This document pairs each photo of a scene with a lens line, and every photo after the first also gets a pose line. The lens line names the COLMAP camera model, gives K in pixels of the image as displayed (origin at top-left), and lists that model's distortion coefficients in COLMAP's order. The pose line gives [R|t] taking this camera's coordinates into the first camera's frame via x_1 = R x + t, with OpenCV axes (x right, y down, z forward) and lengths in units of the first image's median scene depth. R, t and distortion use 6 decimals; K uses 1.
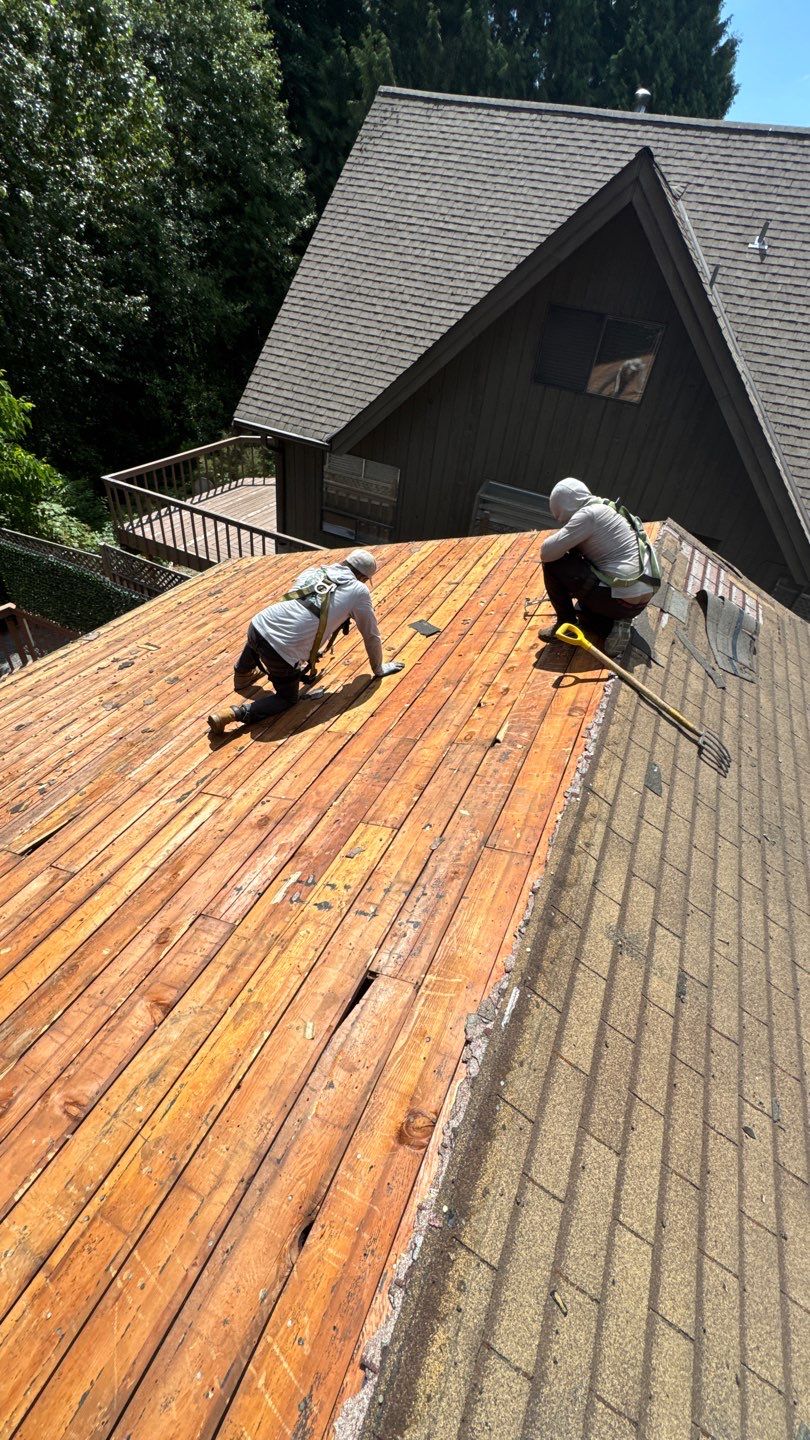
lens RADIAL K [[573.1, 0, 407.8], [0, 573.1, 714.7], [0, 0, 1]] dist [-0.002694, 0.000041]
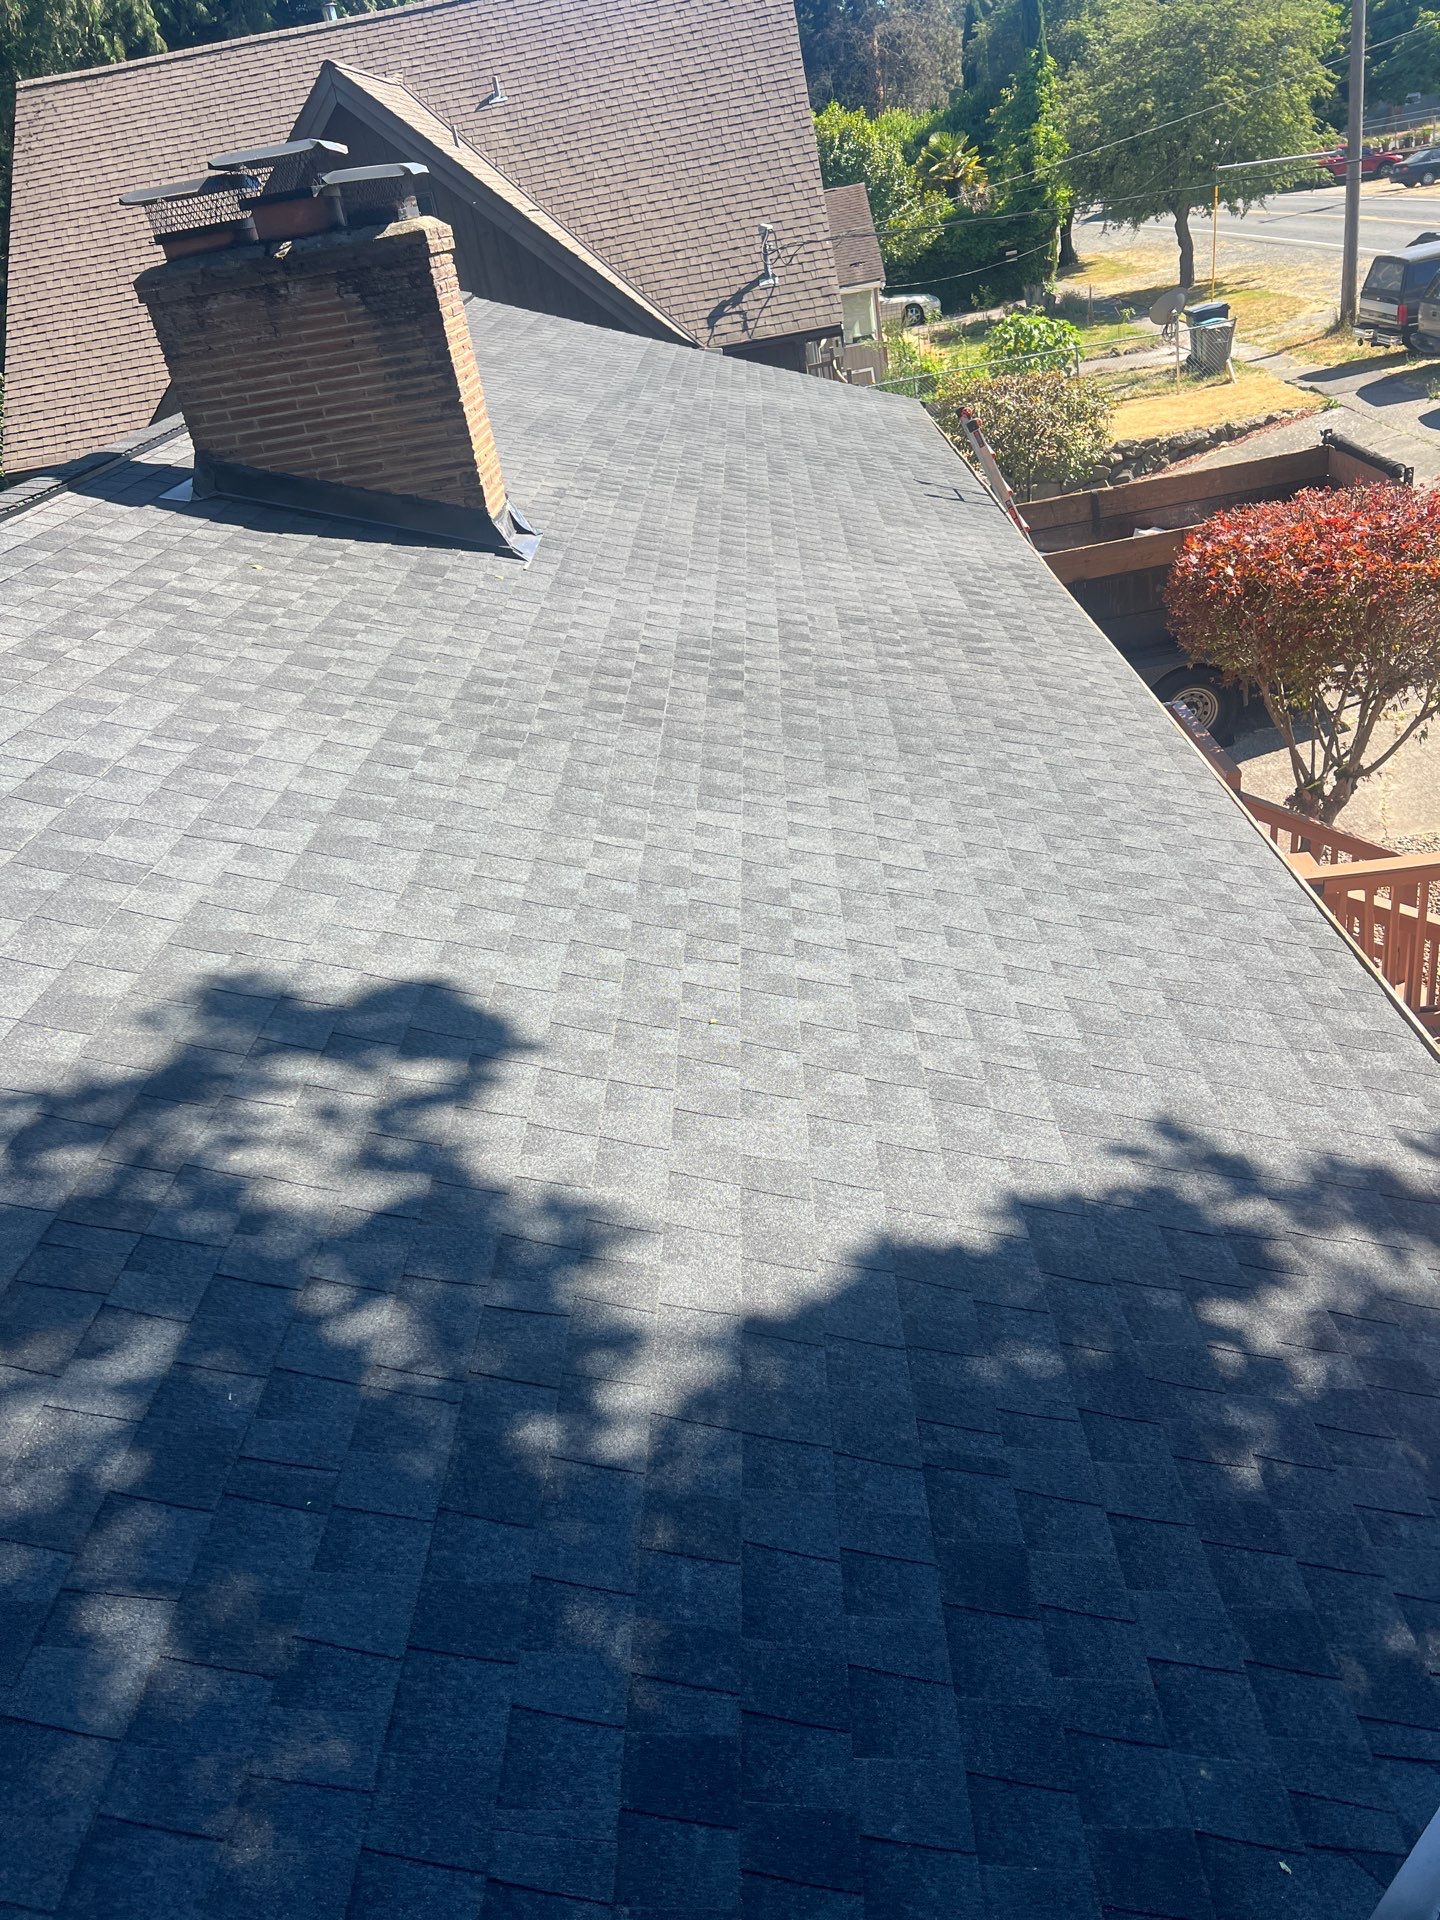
lens RADIAL K [[1442.7, 0, 722.2], [0, 1442.7, 975.3], [0, 0, 1]] dist [0.051022, -0.058583]
pose [[0.872766, -0.430127, 0.230803, -0.208483], [0.468639, 0.870627, -0.149618, 0.838708], [-0.136589, 0.238745, 0.961428, -0.880599]]
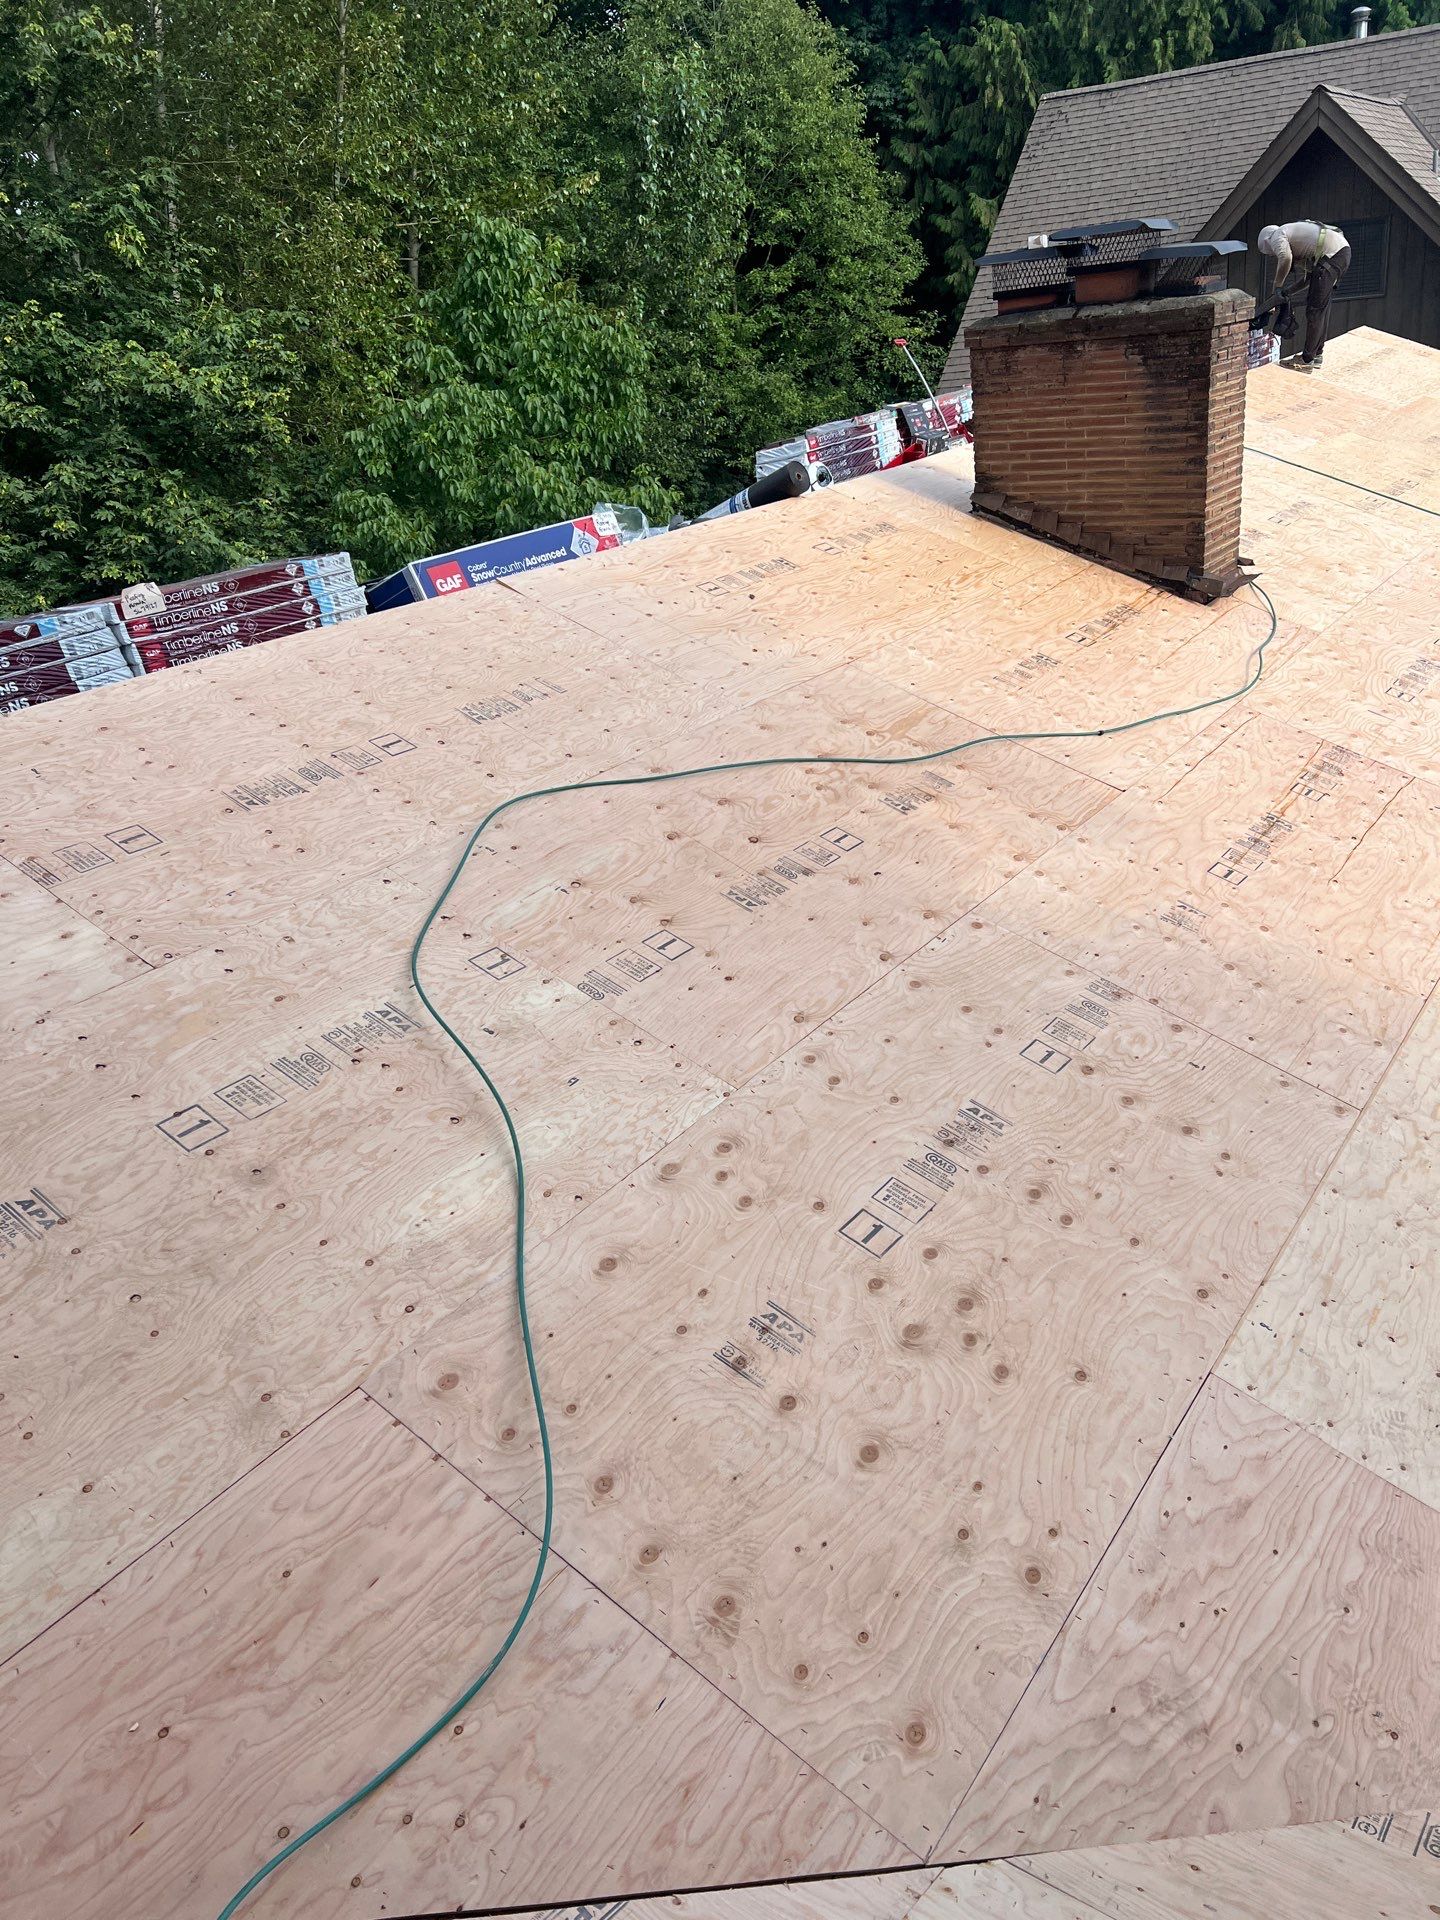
lens RADIAL K [[1442.7, 0, 734.0], [0, 1442.7, 963.5], [0, 0, 1]] dist [0.051022, -0.058583]
pose [[0.958643, -0.133481, -0.251367, -0.125409], [0.058127, 0.956407, -0.286192, 0.889337], [0.278611, 0.259745, 0.924613, -0.959217]]
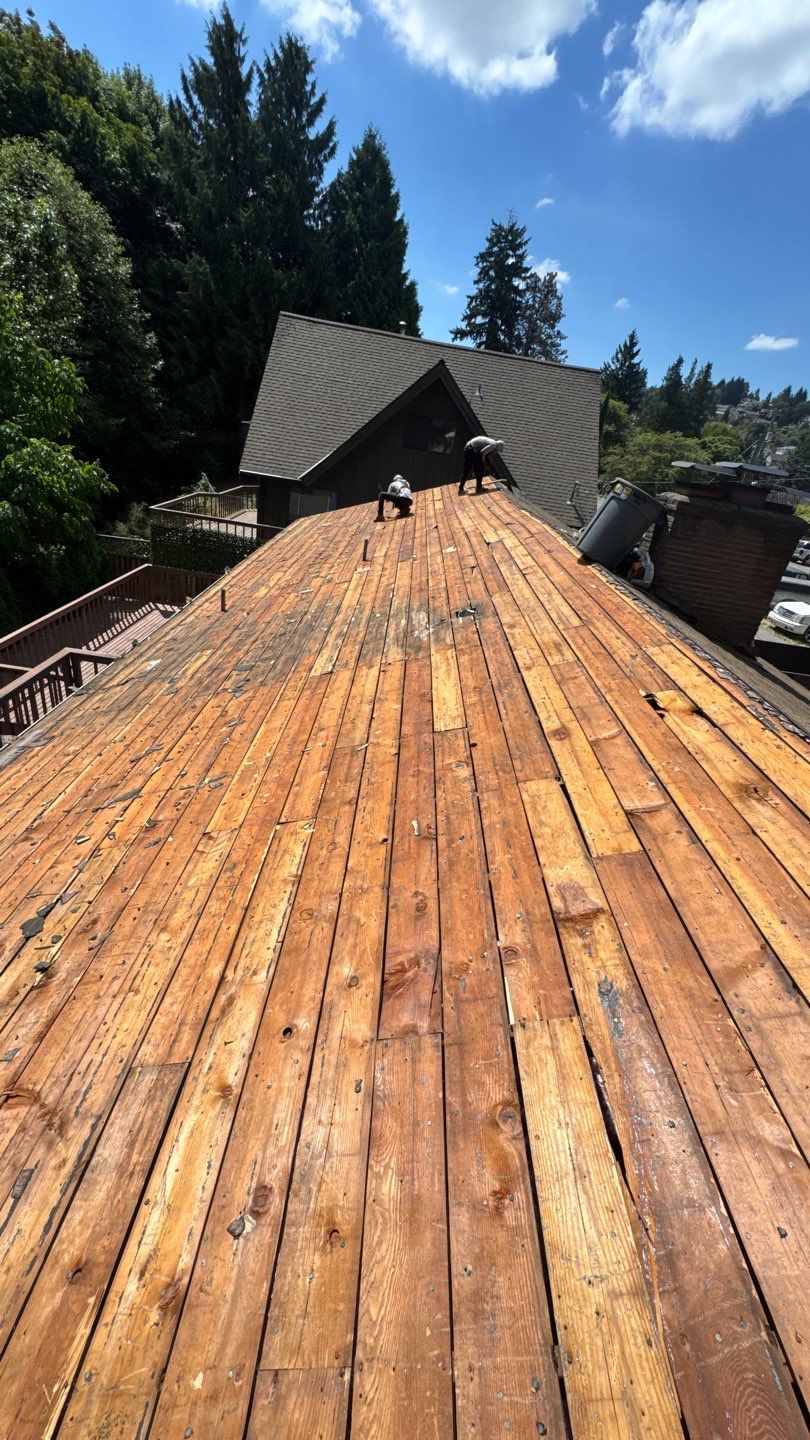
lens RADIAL K [[573.1, 0, 407.2], [0, 573.1, 721.3], [0, 0, 1]] dist [-0.002694, 0.000041]
pose [[0.916326, -0.169630, 0.362730, -0.616898], [0.225041, 0.967408, -0.116092, 0.569744], [-0.331216, 0.188007, 0.924635, -0.684484]]
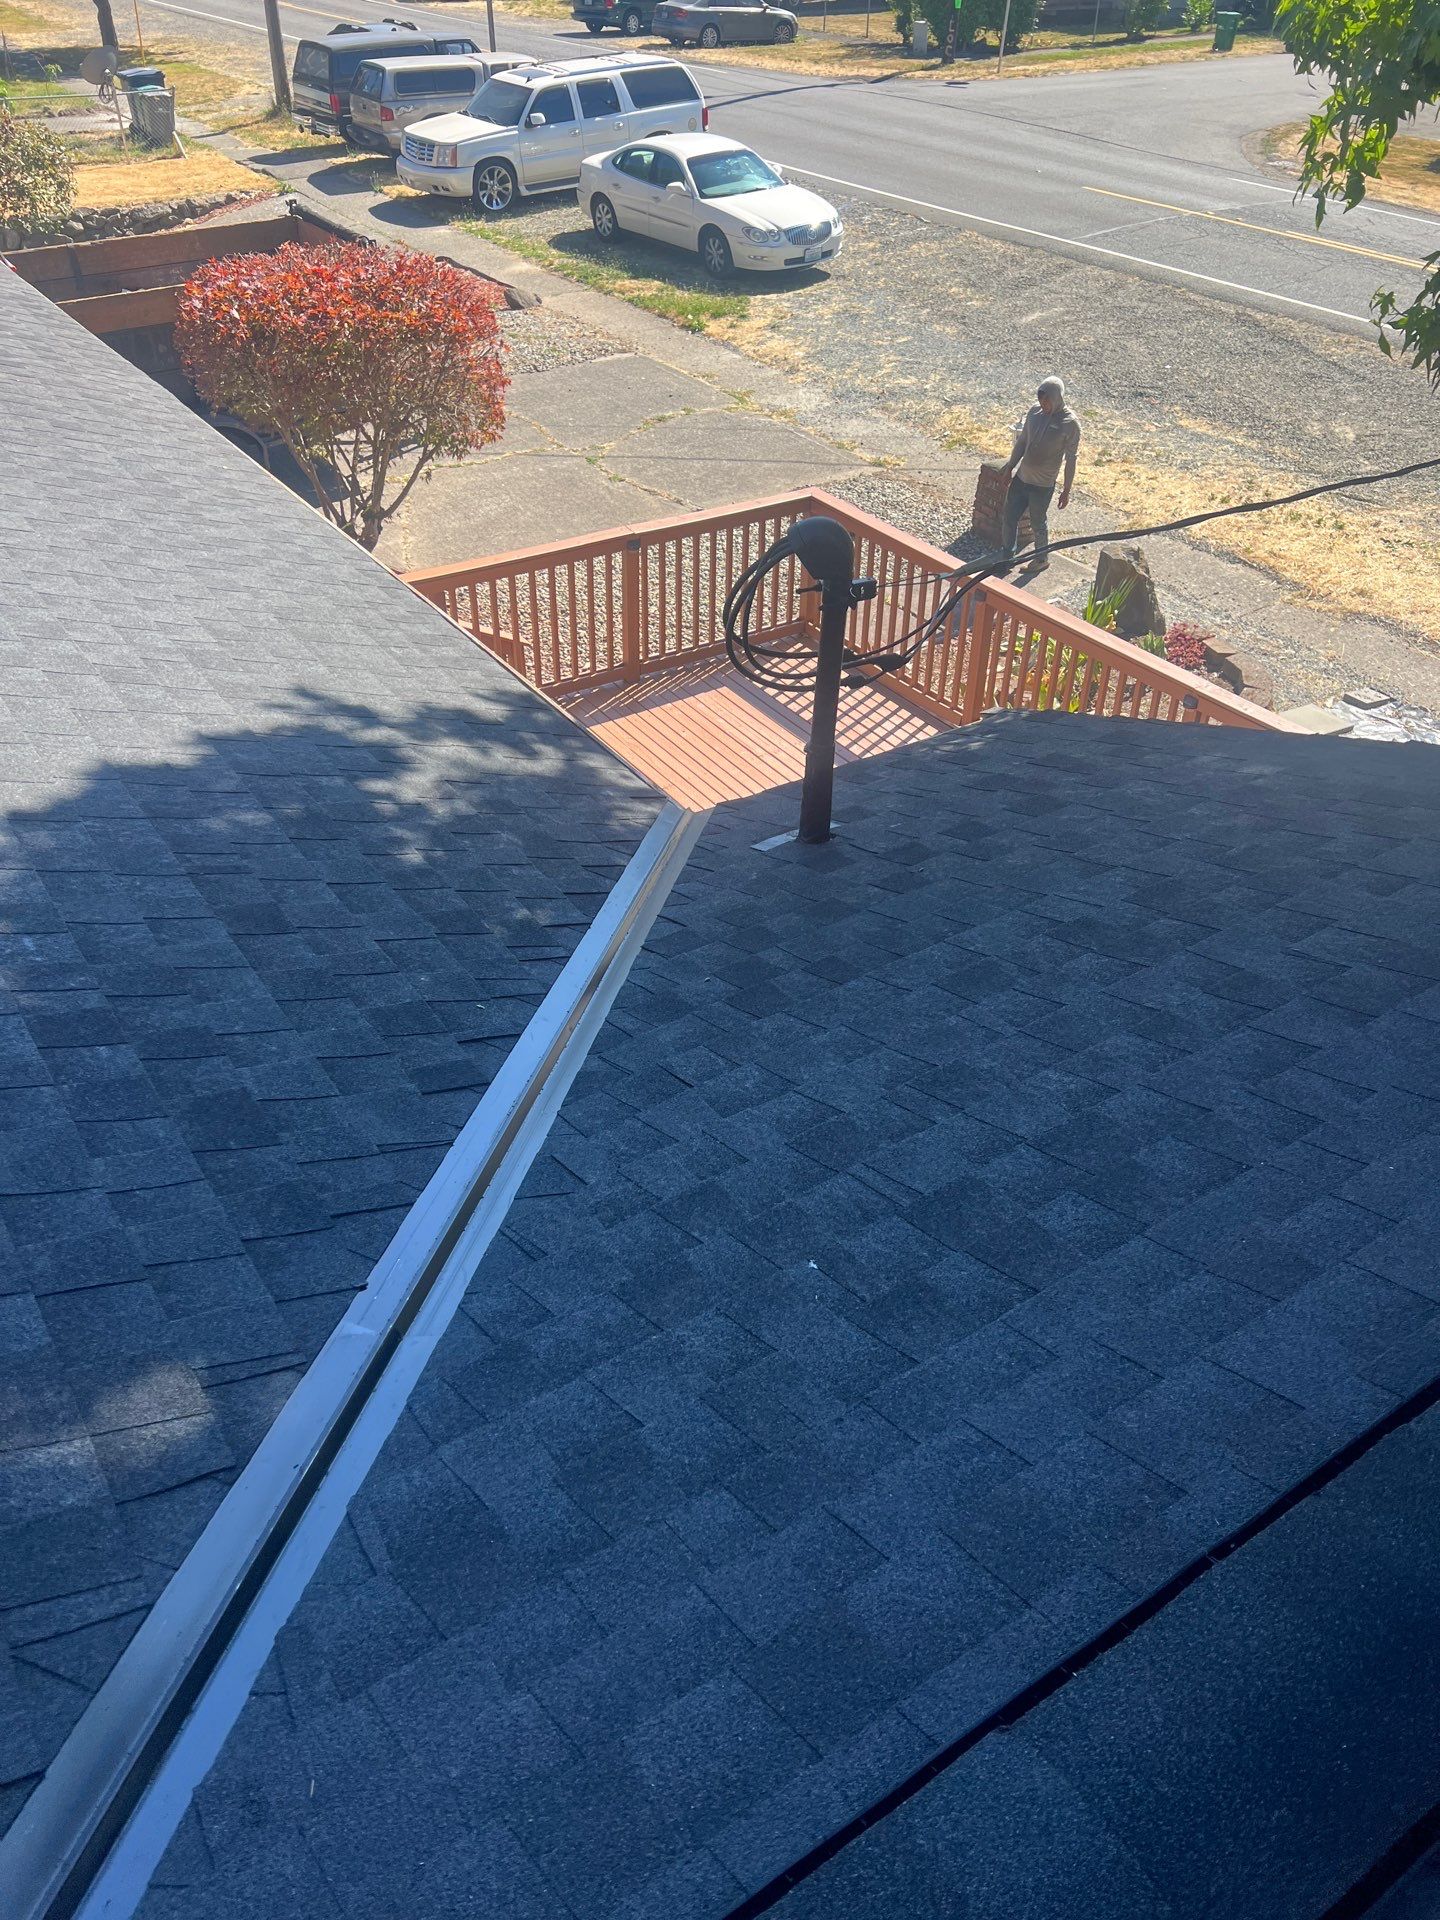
lens RADIAL K [[1442.7, 0, 709.8], [0, 1442.7, 973.2], [0, 0, 1]] dist [0.051022, -0.058583]
pose [[0.511638, -0.611138, 0.603934, -0.305154], [0.586287, 0.762157, 0.274561, 0.884854], [-0.628087, 0.213603, 0.748251, -0.940015]]
